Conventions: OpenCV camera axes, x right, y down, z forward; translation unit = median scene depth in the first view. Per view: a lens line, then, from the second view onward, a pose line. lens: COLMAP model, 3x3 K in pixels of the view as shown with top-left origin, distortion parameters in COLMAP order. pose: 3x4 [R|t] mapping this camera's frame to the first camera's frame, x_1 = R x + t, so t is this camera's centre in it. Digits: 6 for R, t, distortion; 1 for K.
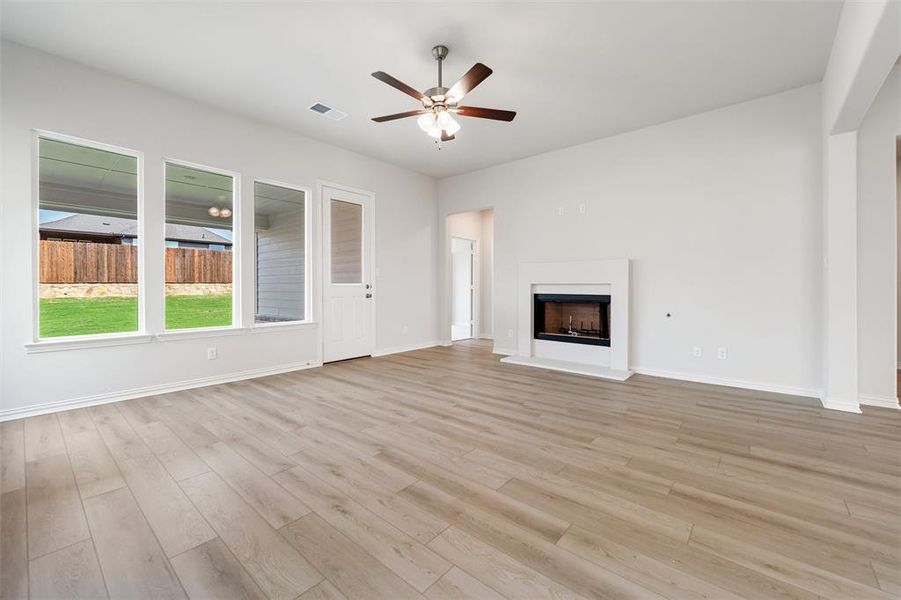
lens RADIAL K [[372.3, 0, 447.4], [0, 372.3, 290.7], [0, 0, 1]] dist [-0.000179, -0.000080]
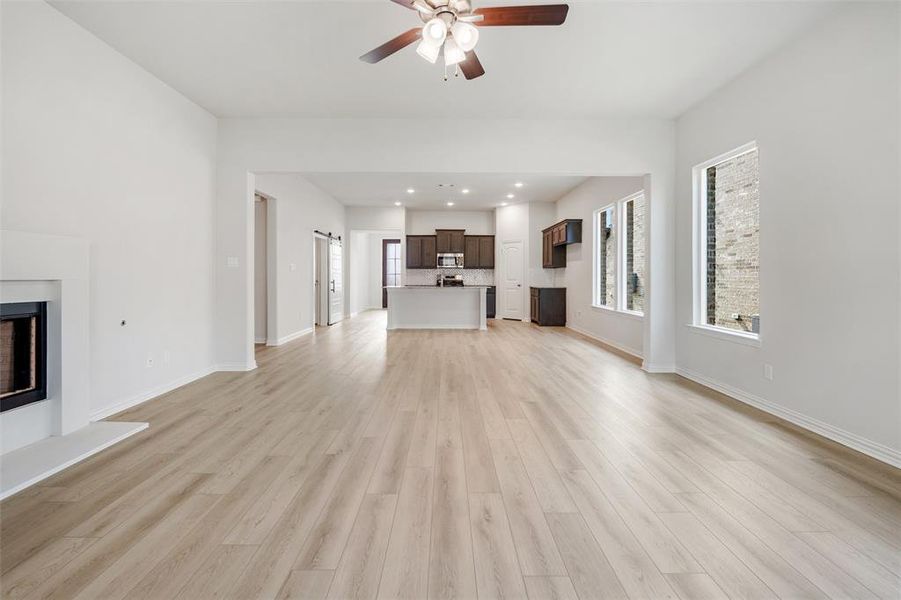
lens RADIAL K [[375.4, 0, 448.7], [0, 375.4, 275.1], [0, 0, 1]] dist [-0.008505, -0.000200]
pose [[-0.657331, 0.000245, 0.753602, -0.530267], [0.004403, 0.999984, 0.003516, -0.039524], [-0.753589, 0.005630, -0.657321, 1.452205]]
